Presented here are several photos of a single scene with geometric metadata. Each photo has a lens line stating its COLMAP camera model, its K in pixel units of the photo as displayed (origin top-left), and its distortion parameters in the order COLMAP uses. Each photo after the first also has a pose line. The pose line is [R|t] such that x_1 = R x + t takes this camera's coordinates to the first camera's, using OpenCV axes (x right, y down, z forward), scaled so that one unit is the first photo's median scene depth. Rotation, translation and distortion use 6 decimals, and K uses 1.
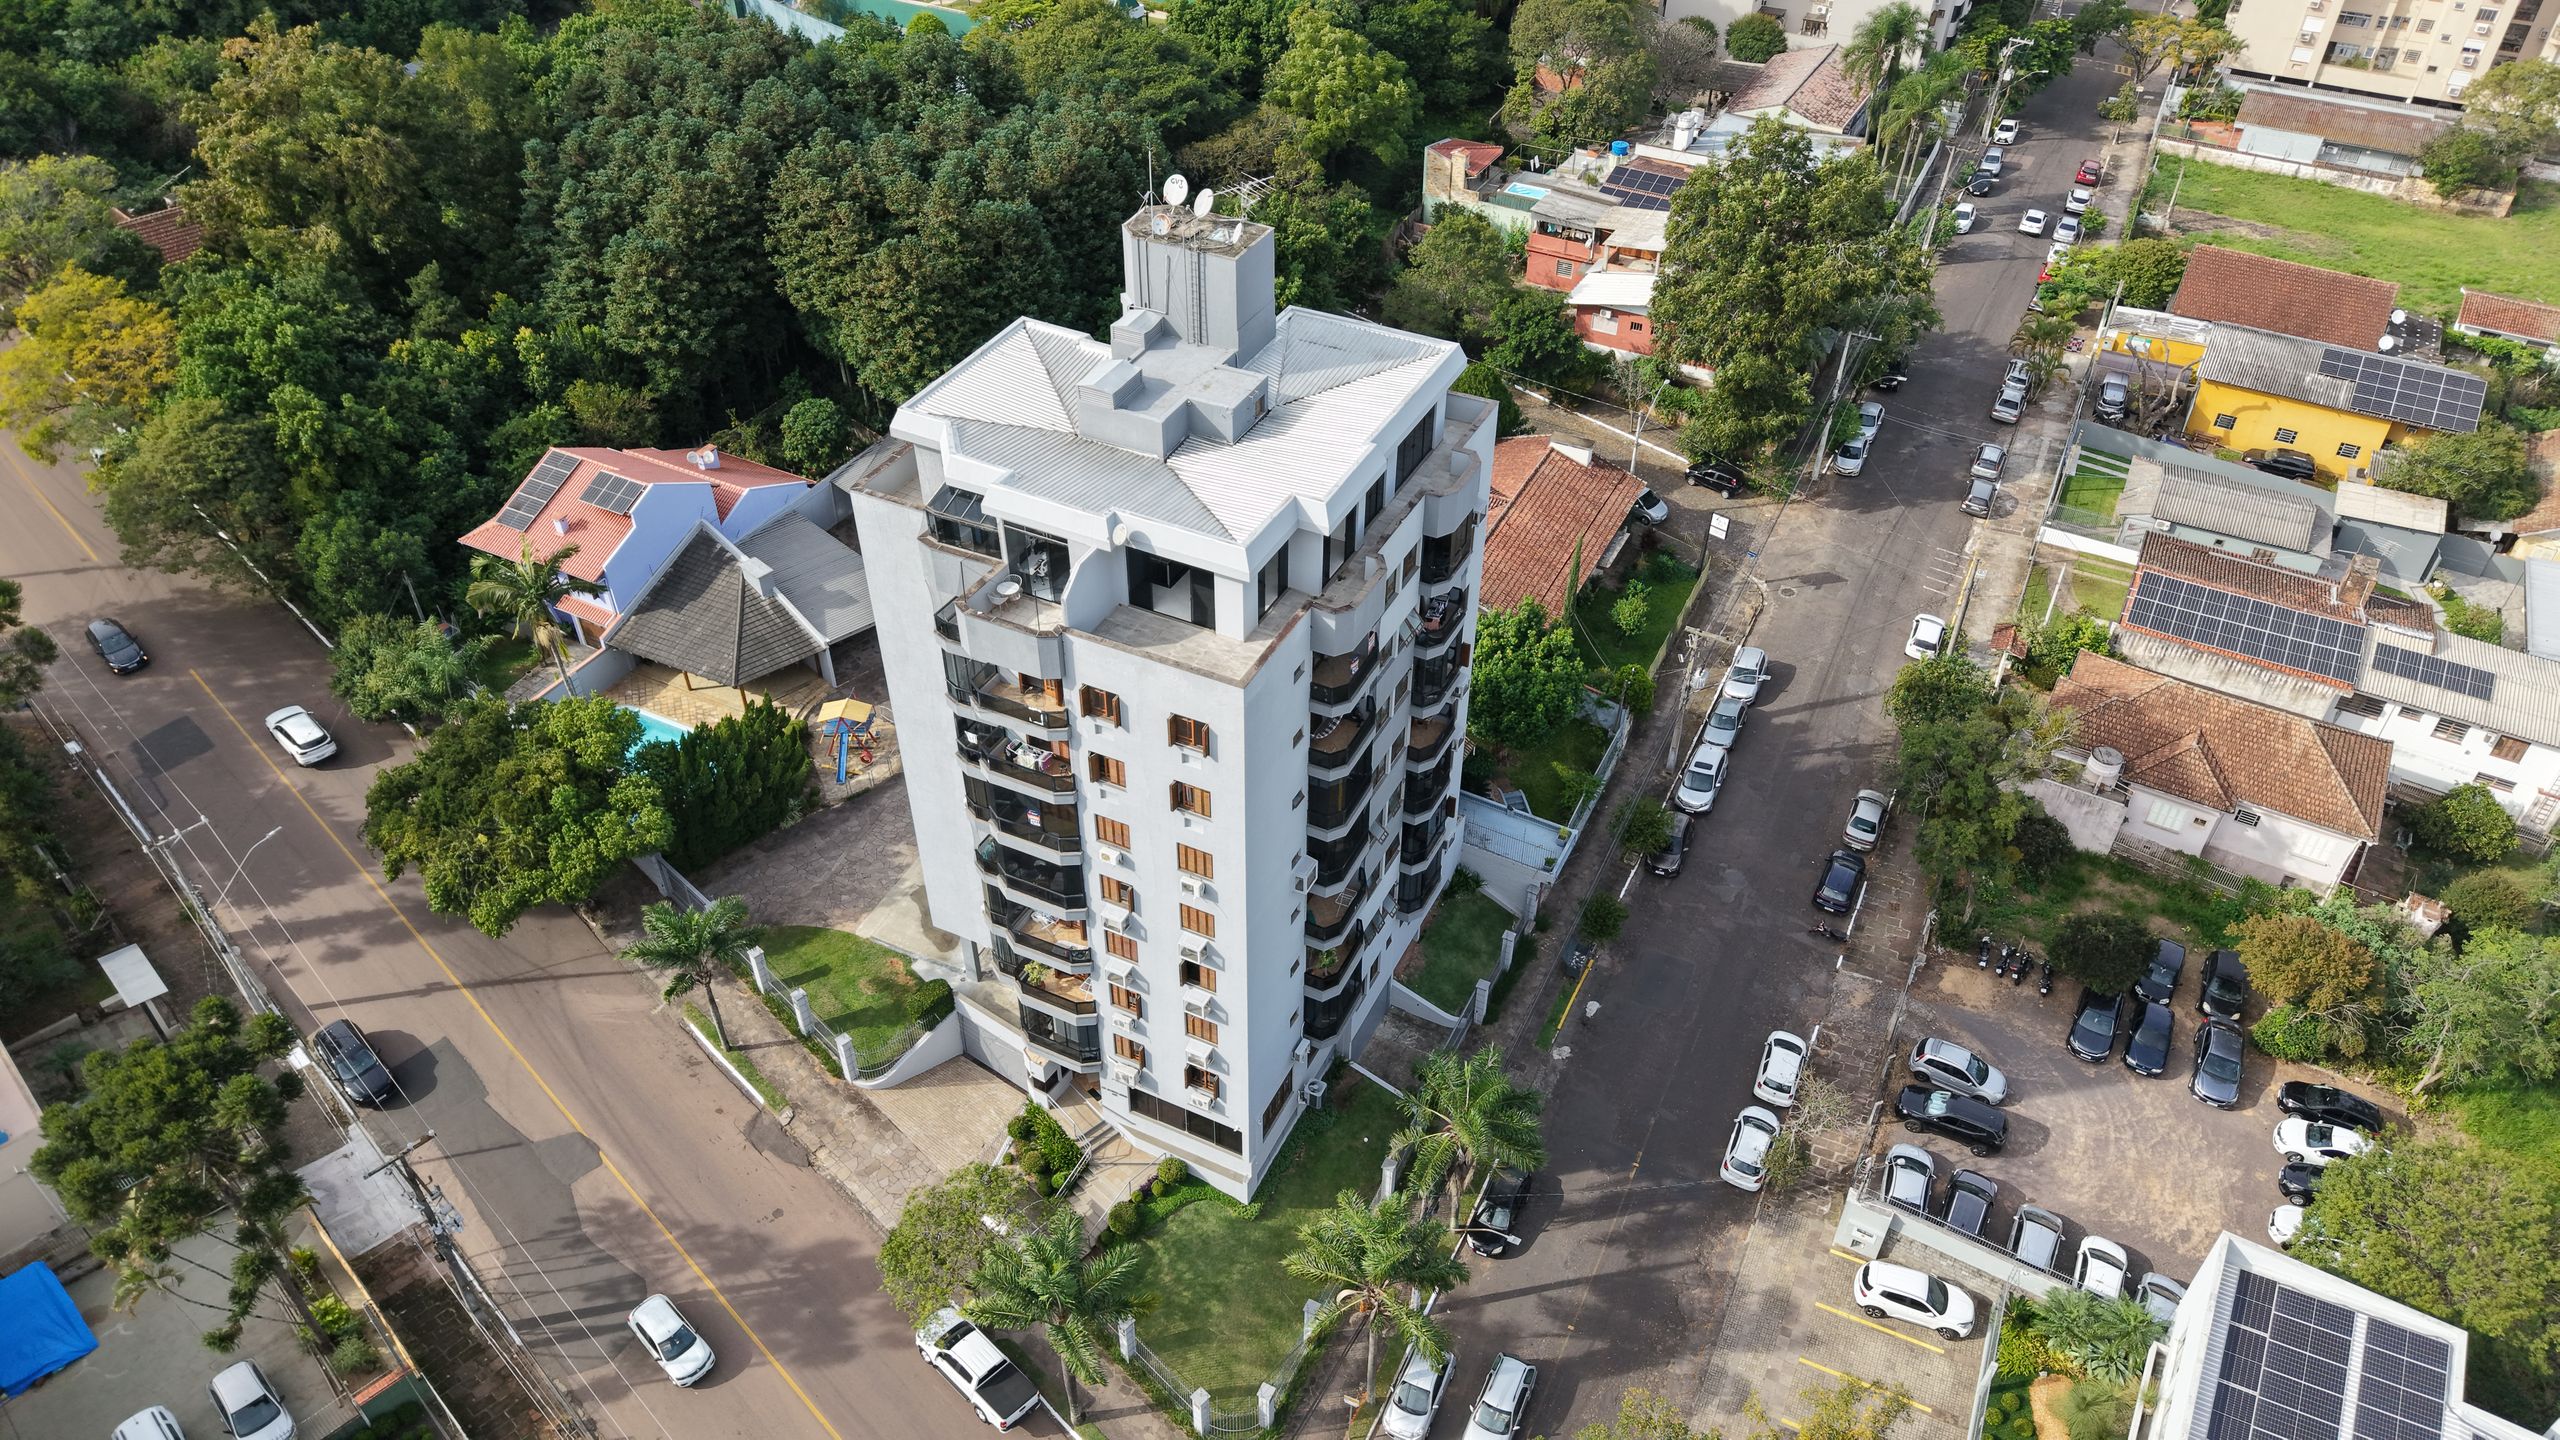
lens RADIAL K [[1727.5, 0, 1278.2], [0, 1727.5, 730.9], [0, 0, 1]] dist [0.016634, -0.019636]
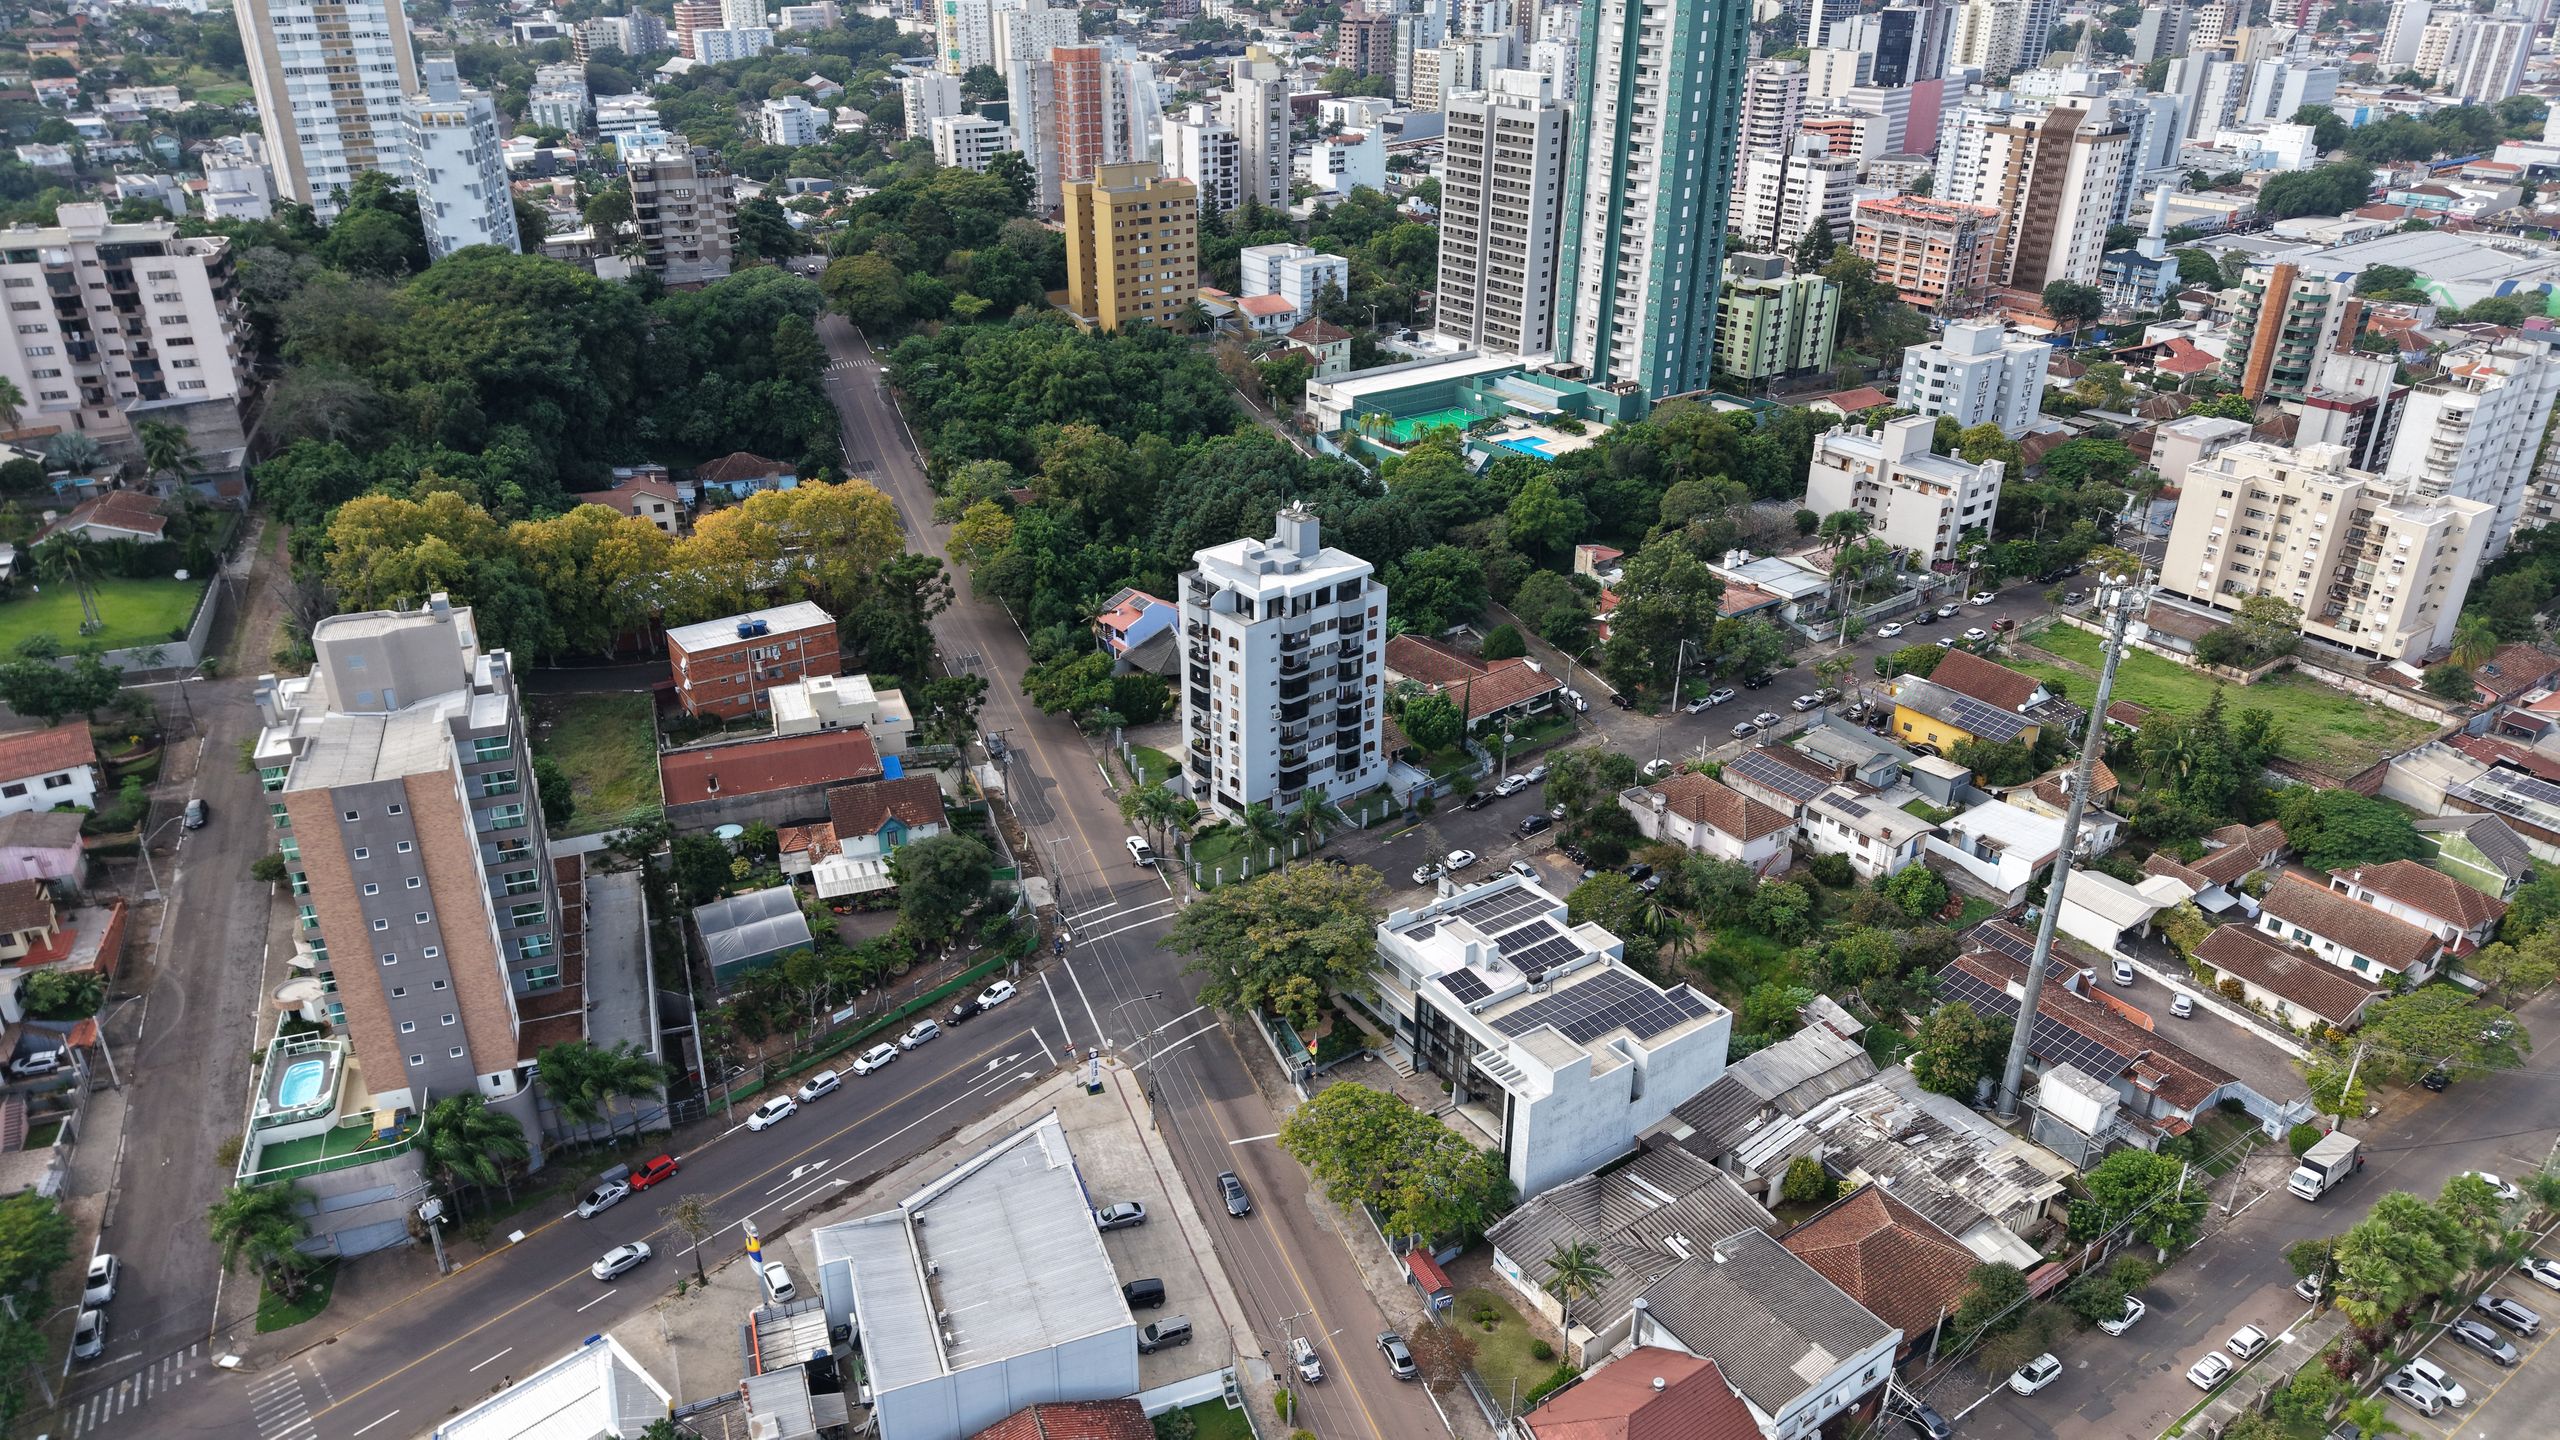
lens RADIAL K [[1712.2, 0, 1277.9], [0, 1712.2, 721.6], [0, 0, 1]] dist [0.026878, -0.028095]
pose [[0.908062, 0.180463, -0.377963, 0.880751], [-0.267777, 0.944035, -0.192596, 0.512556], [0.322053, 0.276099, 0.905567, -1.319285]]
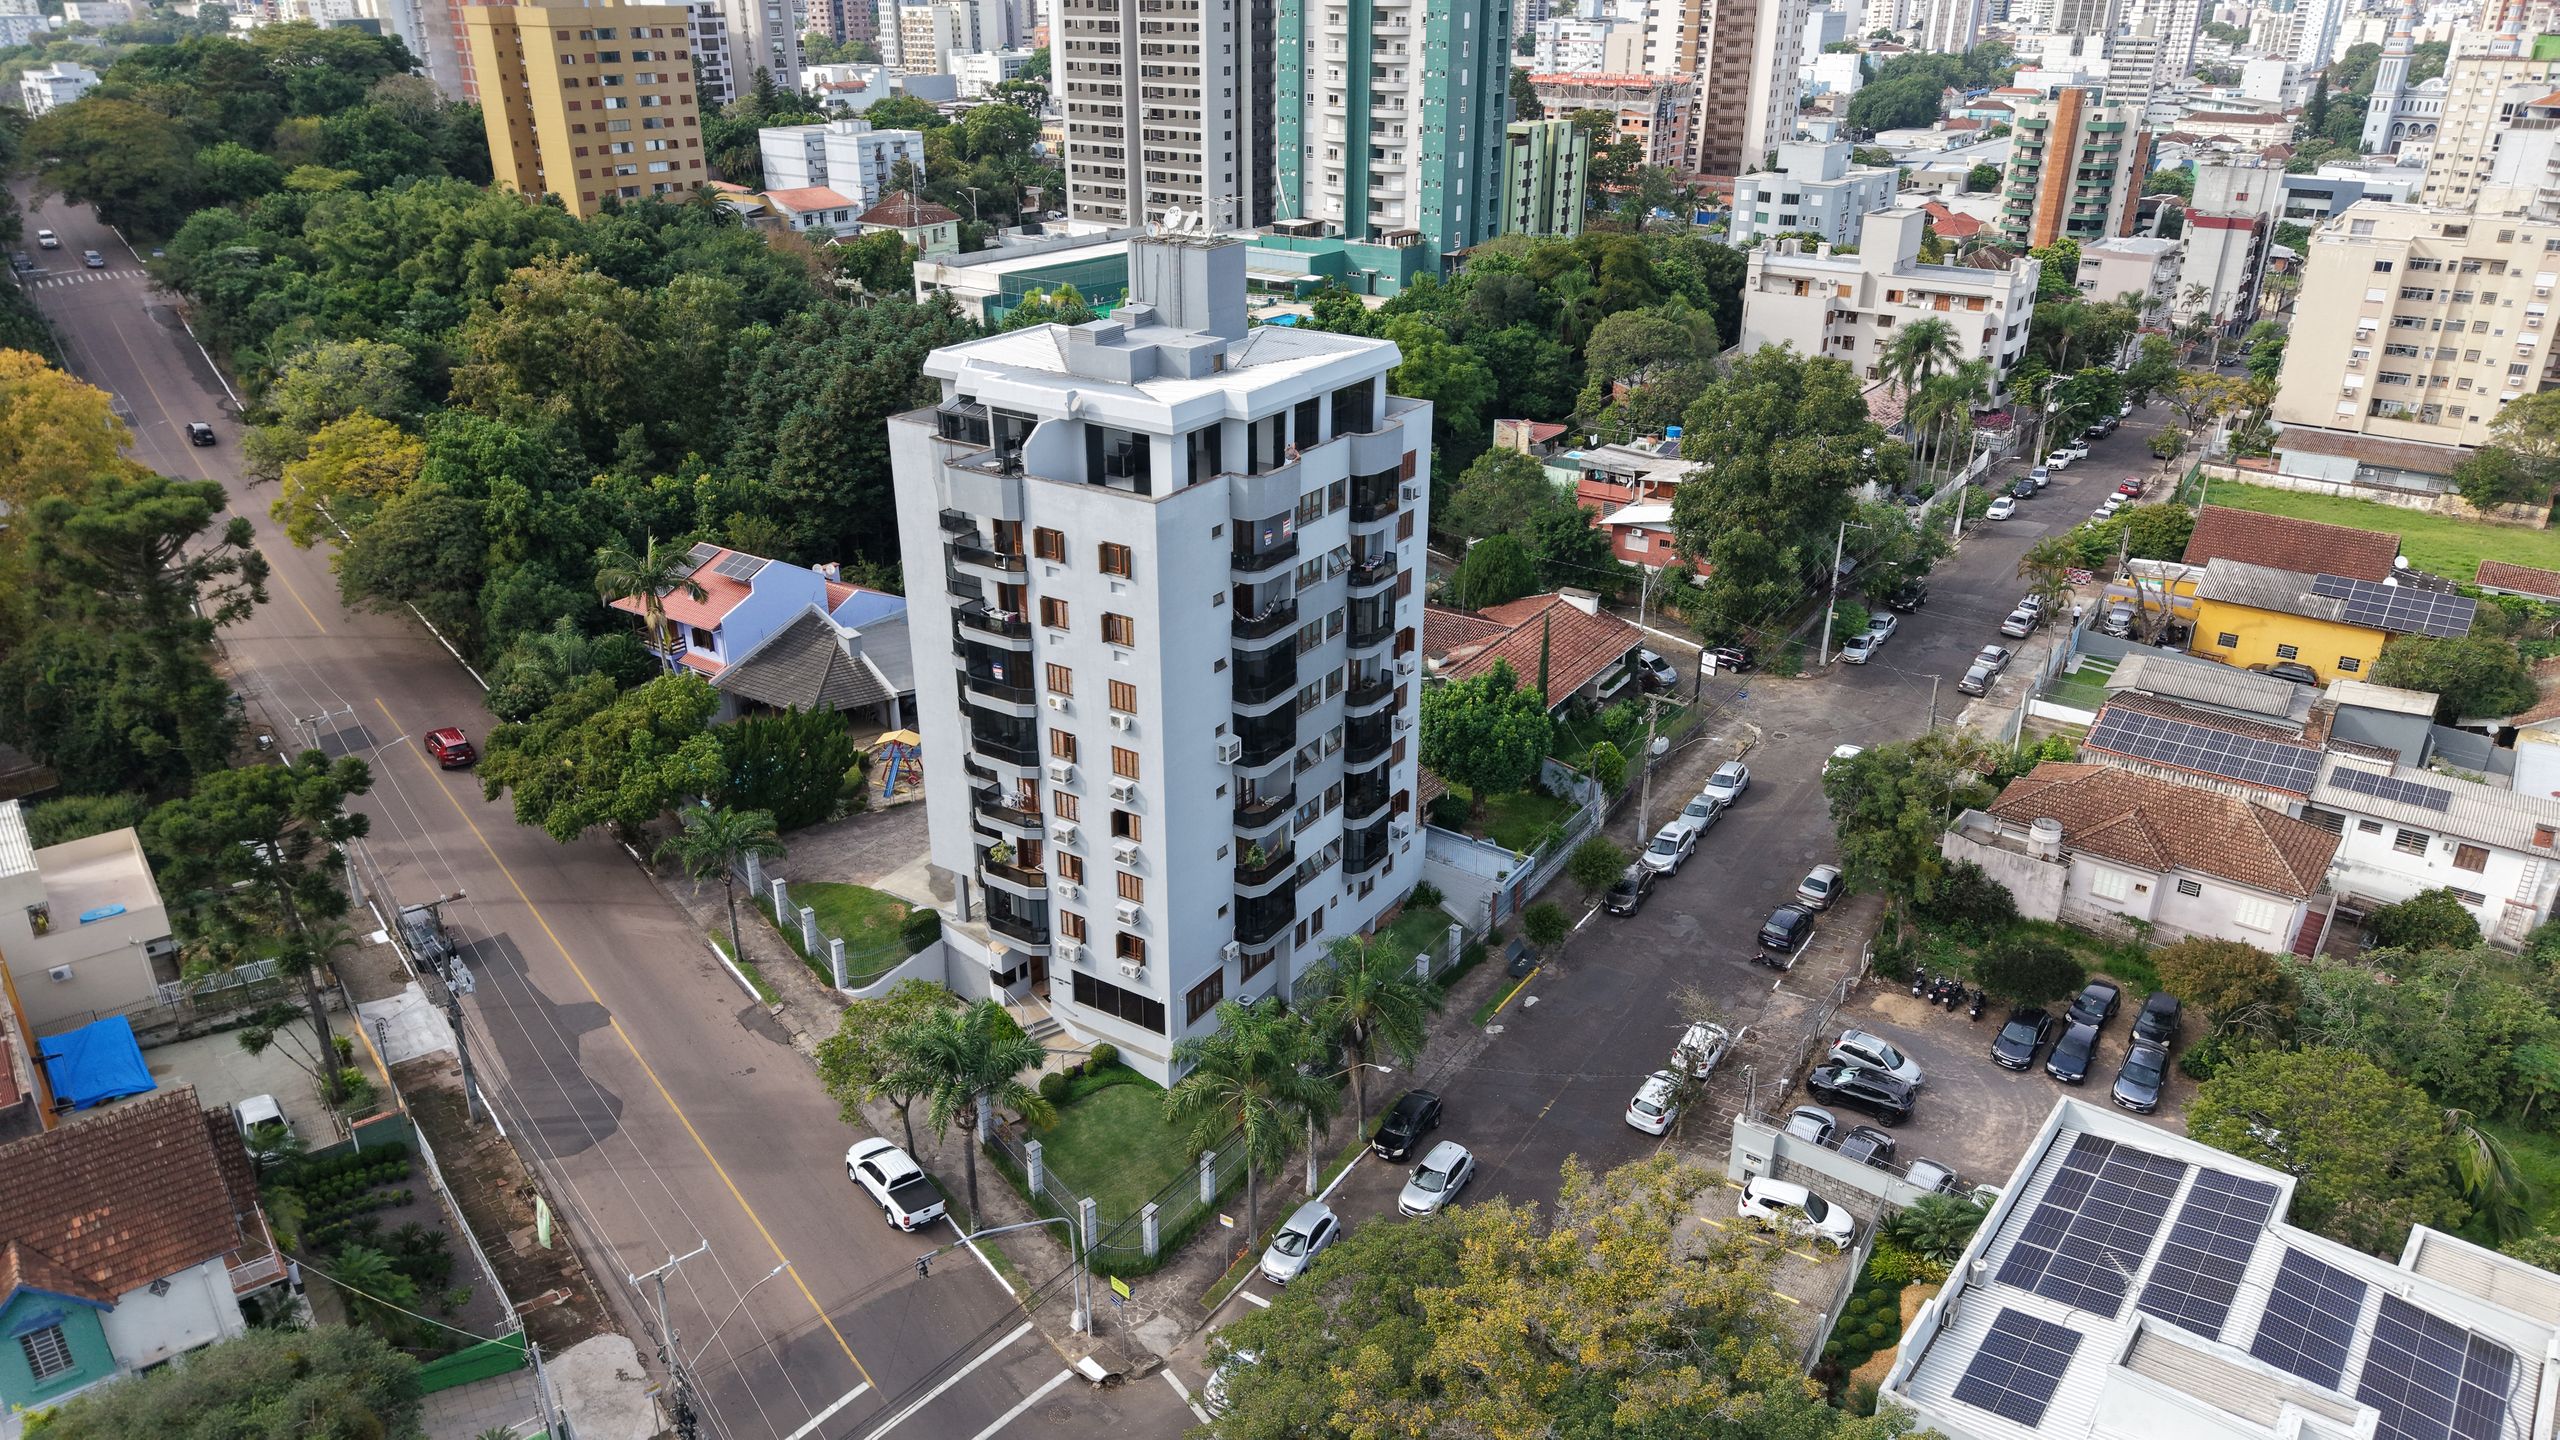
lens RADIAL K [[1720.1, 0, 1280.0], [0, 1720.1, 720.0], [0, 0, 1]] dist [0.022341, -0.024143]
pose [[0.992088, 0.047323, -0.116284, 0.136190], [-0.077871, 0.958485, -0.274302, 0.281798], [0.098476, 0.281187, 0.954587, -0.068247]]
